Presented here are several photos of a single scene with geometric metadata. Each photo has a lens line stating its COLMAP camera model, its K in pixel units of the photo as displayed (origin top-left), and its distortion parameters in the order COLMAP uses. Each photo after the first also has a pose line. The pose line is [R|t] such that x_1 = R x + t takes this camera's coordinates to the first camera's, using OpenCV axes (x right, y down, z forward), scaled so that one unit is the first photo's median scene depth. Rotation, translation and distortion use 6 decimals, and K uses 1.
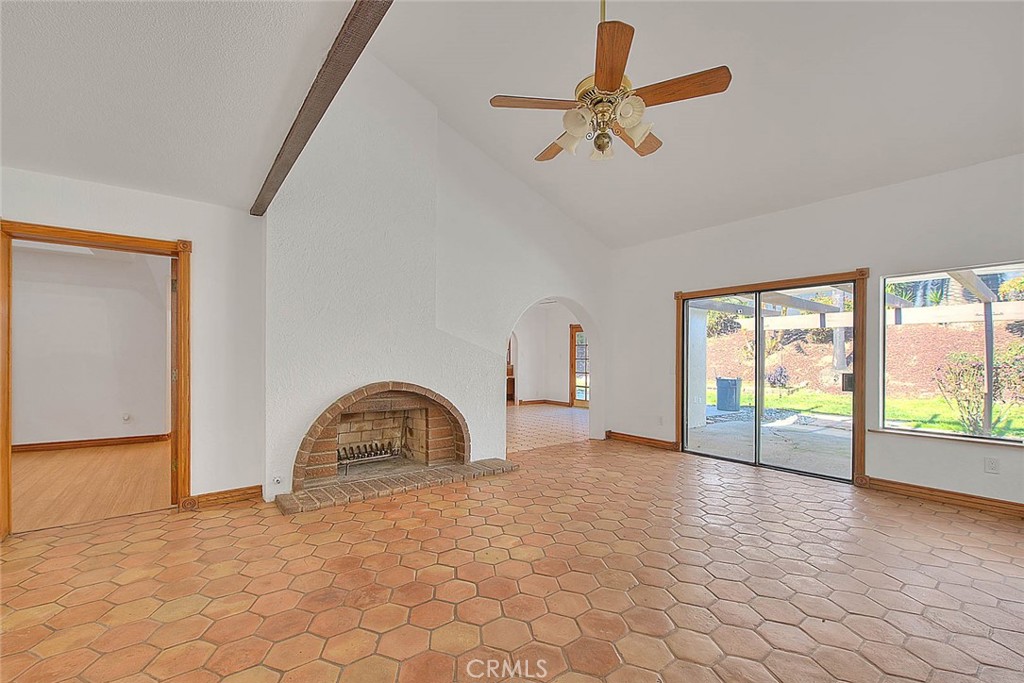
lens RADIAL K [[430.5, 0, 515.7], [0, 430.5, 357.7], [0, 0, 1]] dist [0.000423, -0.000098]
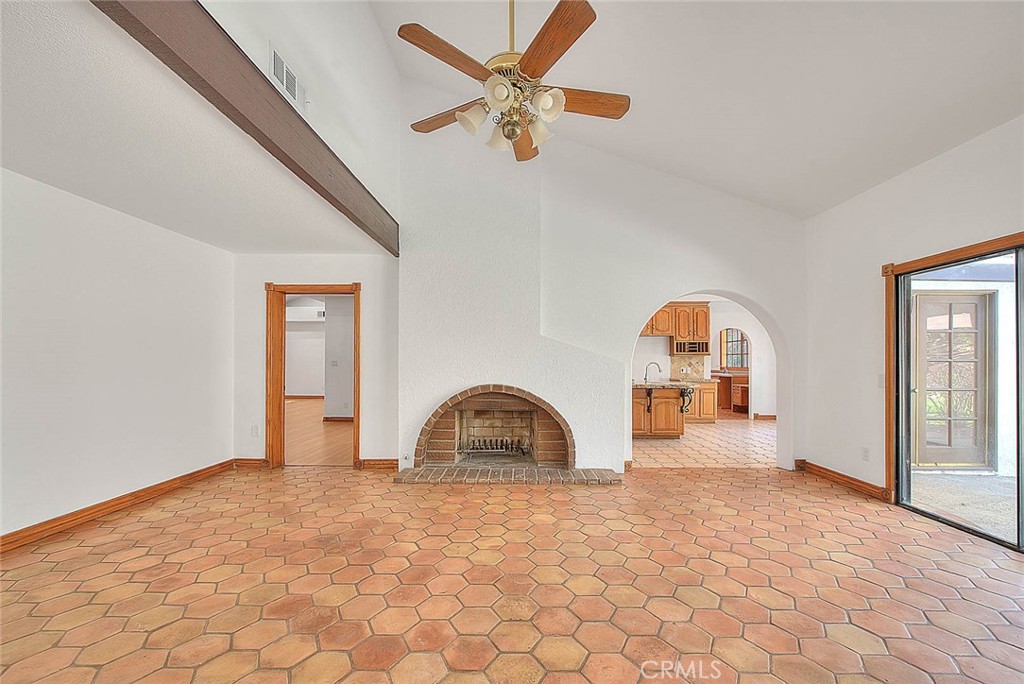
lens RADIAL K [[430.5, 0, 510.6], [0, 430.5, 357.9], [0, 0, 1]] dist [0.000423, -0.000098]
pose [[0.786024, -0.008190, -0.618141, 0.393379], [0.001521, 0.999935, -0.011314, -0.000591], [0.618194, 0.007953, 0.785986, 0.129425]]
